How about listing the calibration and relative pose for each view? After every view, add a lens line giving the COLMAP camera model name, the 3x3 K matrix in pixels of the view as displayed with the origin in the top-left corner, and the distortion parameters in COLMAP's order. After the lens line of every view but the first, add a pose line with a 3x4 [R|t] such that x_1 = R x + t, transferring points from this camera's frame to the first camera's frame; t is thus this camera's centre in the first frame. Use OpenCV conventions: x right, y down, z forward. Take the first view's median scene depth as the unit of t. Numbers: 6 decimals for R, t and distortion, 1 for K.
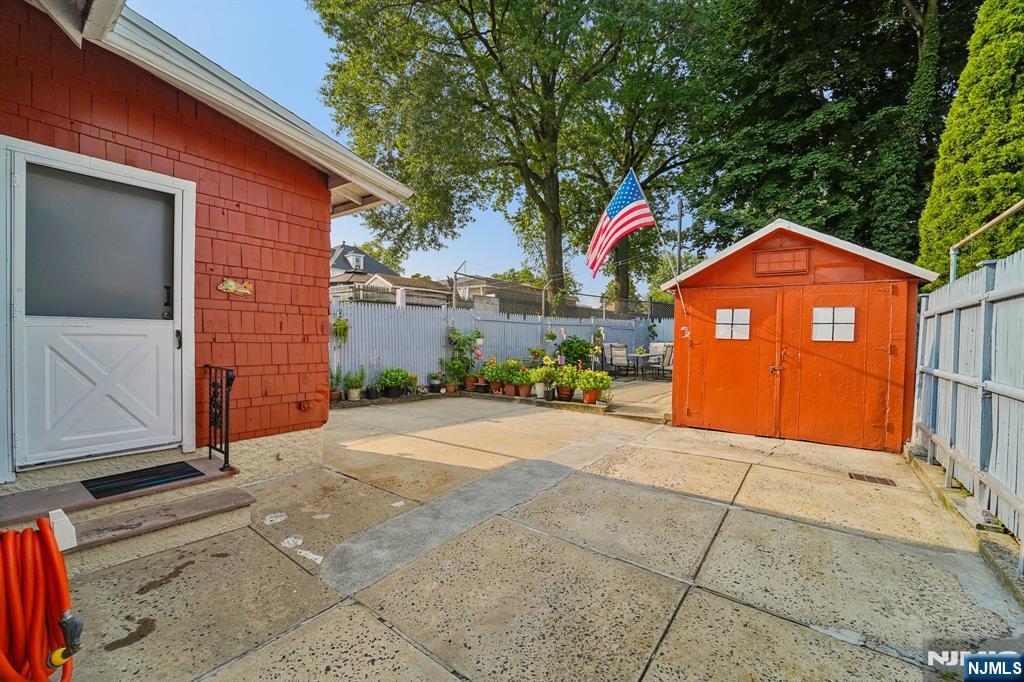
lens RADIAL K [[416.9, 0, 499.2], [0, 416.9, 342.2], [0, 0, 1]] dist [-0.018956, -0.000003]
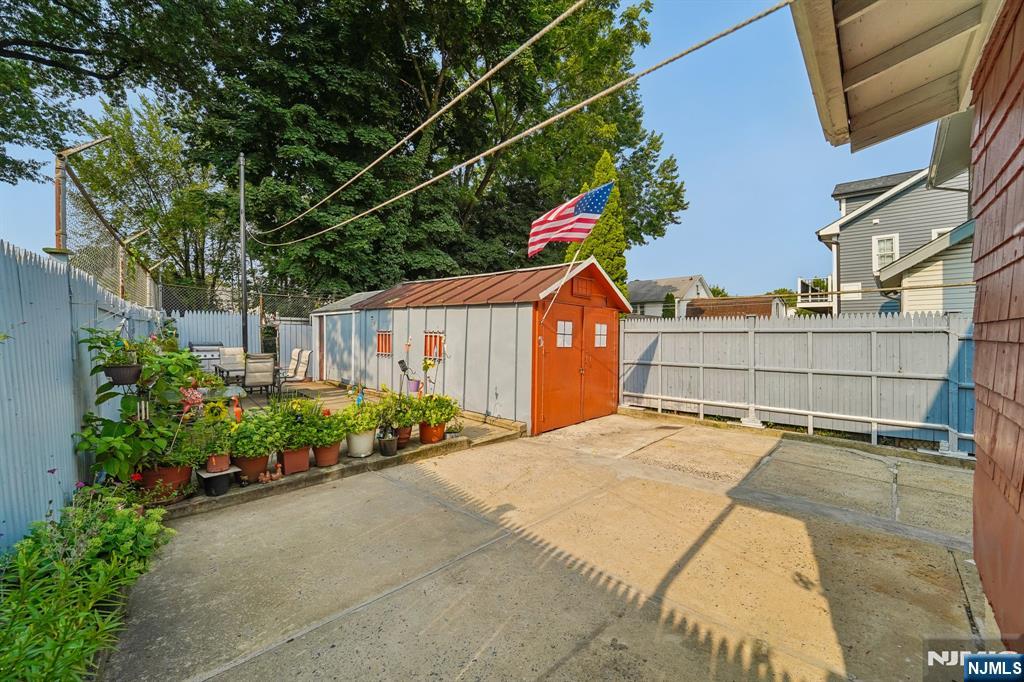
lens RADIAL K [[423.9, 0, 509.8], [0, 423.9, 337.4], [0, 0, 1]] dist [-0.032600, -0.000072]
pose [[0.092974, -0.012587, 0.995589, -0.814885], [0.002383, 0.999920, 0.012419, -0.063934], [-0.995666, 0.001218, 0.092997, 1.328404]]
